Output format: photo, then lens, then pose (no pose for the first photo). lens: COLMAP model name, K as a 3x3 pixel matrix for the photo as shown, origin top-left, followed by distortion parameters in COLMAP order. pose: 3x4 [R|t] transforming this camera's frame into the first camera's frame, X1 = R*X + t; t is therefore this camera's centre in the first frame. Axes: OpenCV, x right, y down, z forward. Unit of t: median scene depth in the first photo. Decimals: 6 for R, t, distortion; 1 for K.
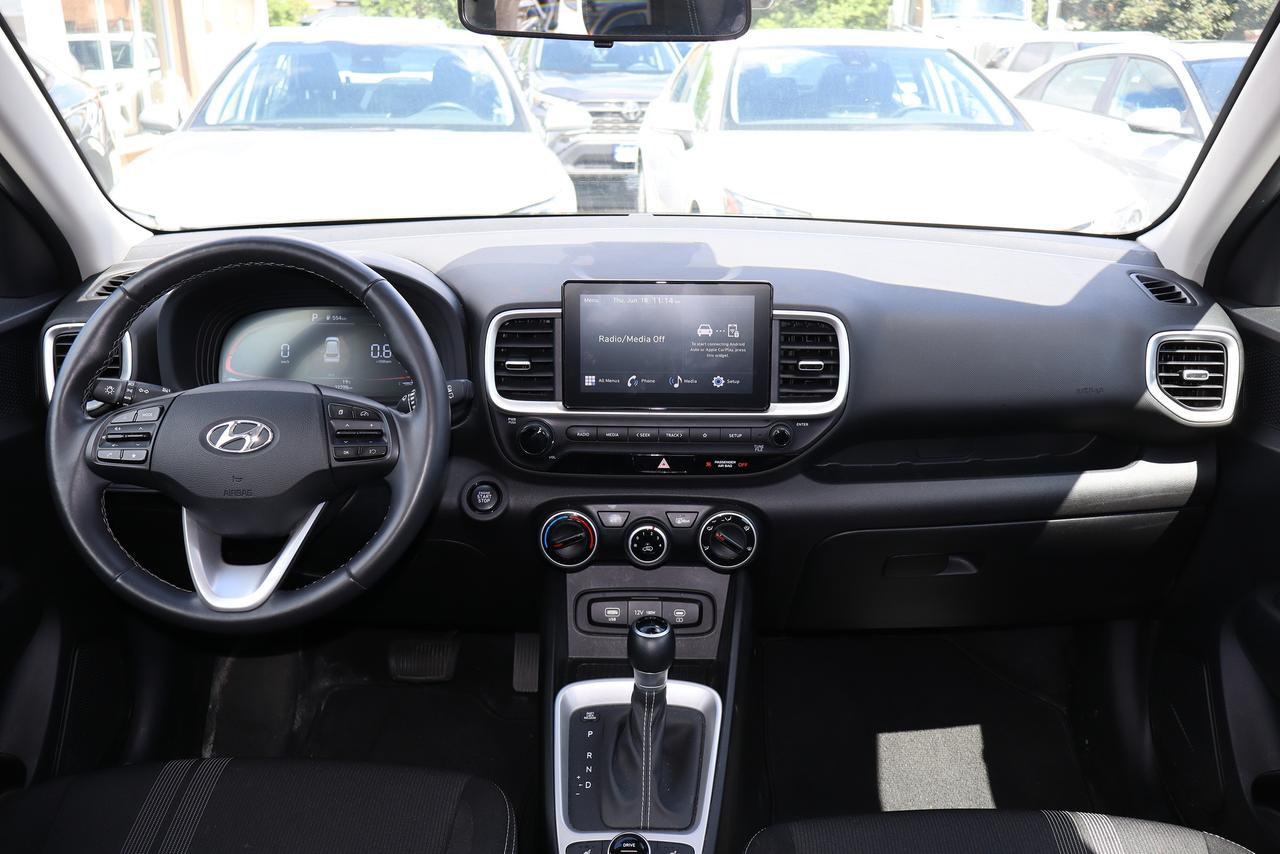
lens RADIAL K [[1054.1, 0, 640.0], [0, 1054.1, 427.0], [0, 0, 1]] dist [-0.008333, -0.005061]
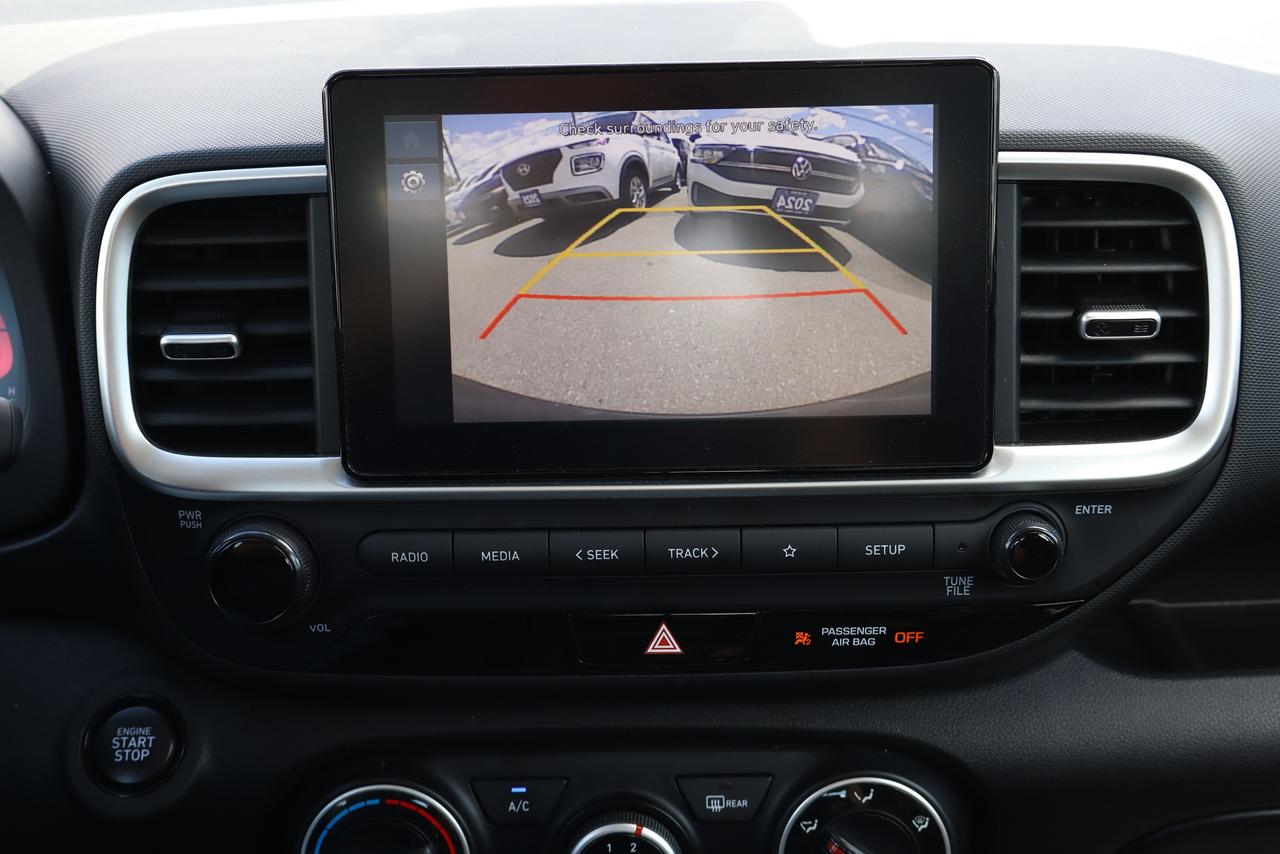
lens RADIAL K [[1683.7, 0, 640.0], [0, 1683.7, 427.0], [0, 0, 1]] dist [-0.035137, -0.033791]
pose [[0.999636, -0.024701, -0.010847, 0.022927], [0.024613, 0.999664, -0.008171, -0.026868], [0.011045, 0.007901, 0.999908, 0.492822]]
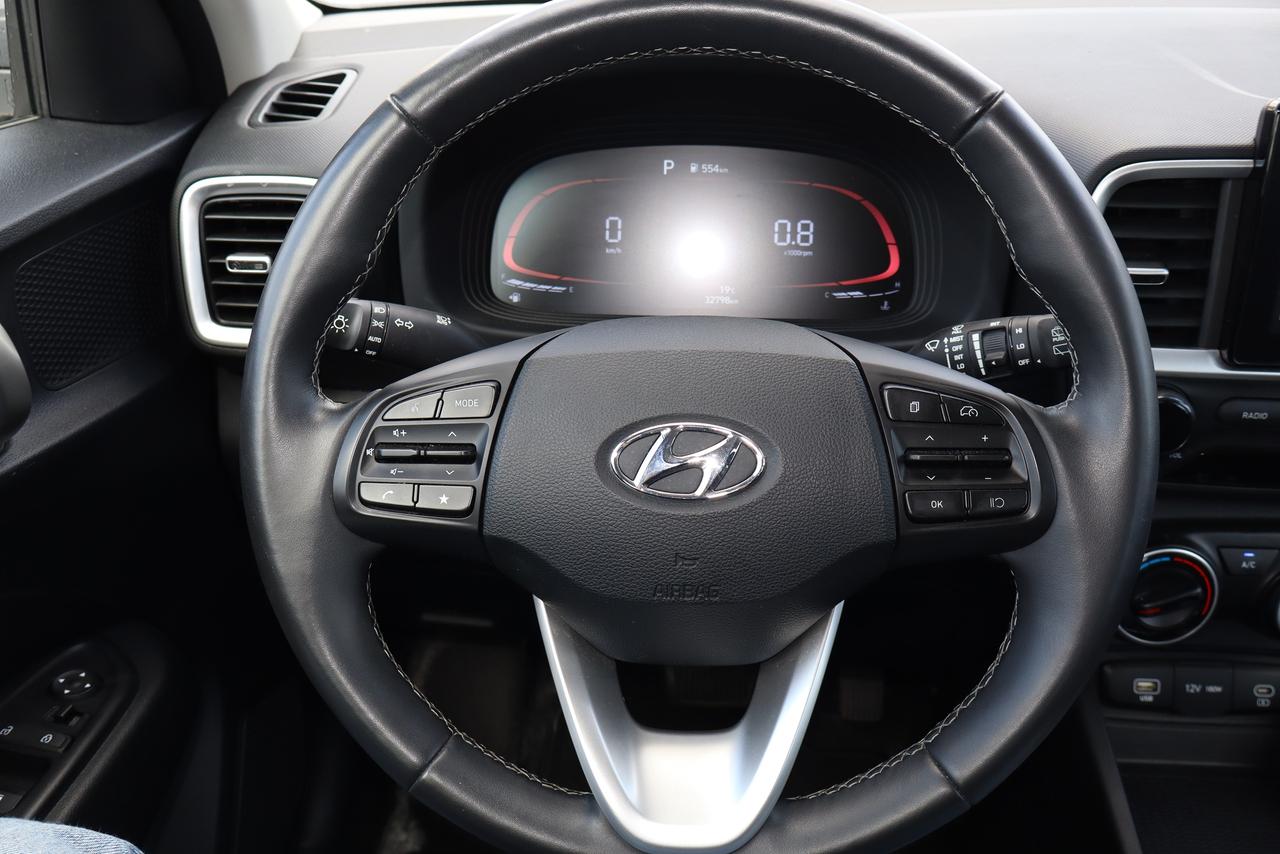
lens RADIAL K [[1054.1, 0, 640.0], [0, 1054.1, 427.0], [0, 0, 1]] dist [-0.008333, -0.005061]
pose [[0.999364, 0.018484, -0.030488, -0.335214], [-0.013480, 0.987531, 0.156847, -0.063122], [0.033007, -0.156337, 0.987152, 0.496040]]
